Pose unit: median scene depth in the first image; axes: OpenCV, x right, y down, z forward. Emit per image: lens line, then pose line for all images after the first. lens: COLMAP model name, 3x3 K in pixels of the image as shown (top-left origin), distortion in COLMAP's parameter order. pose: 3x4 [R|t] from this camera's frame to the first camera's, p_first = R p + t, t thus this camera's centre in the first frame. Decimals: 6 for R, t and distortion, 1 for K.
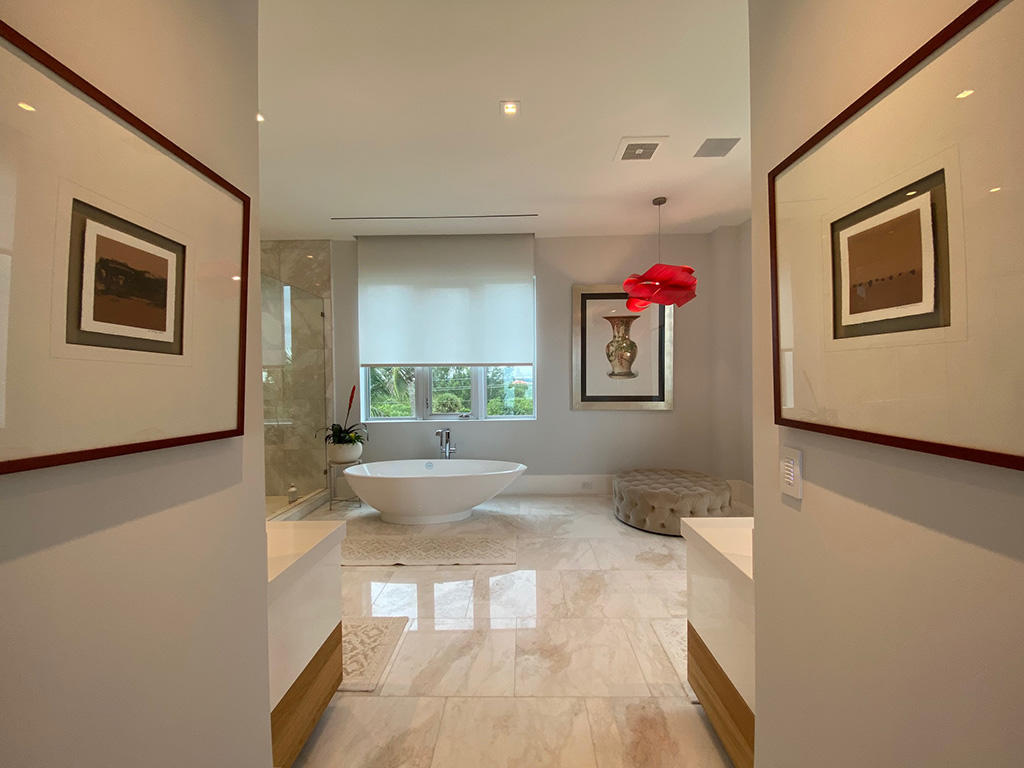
lens RADIAL K [[420.0, 0, 516.8], [0, 420.0, 379.3], [0, 0, 1]] dist [0.012602, -0.003542]
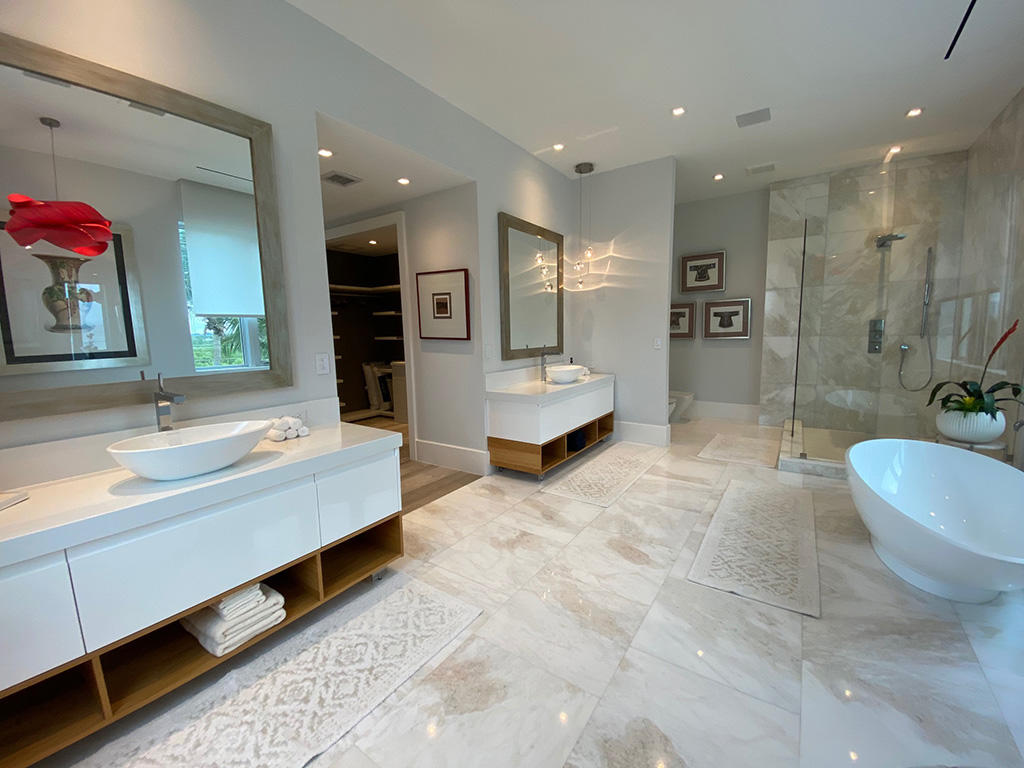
lens RADIAL K [[420.0, 0, 517.3], [0, 420.0, 377.6], [0, 0, 1]] dist [0.012602, -0.003542]
pose [[-0.550686, 0.124364, -0.825396, 1.038508], [0.029213, 0.991104, 0.129841, 0.000334], [0.834201, 0.047389, -0.549421, 1.683052]]
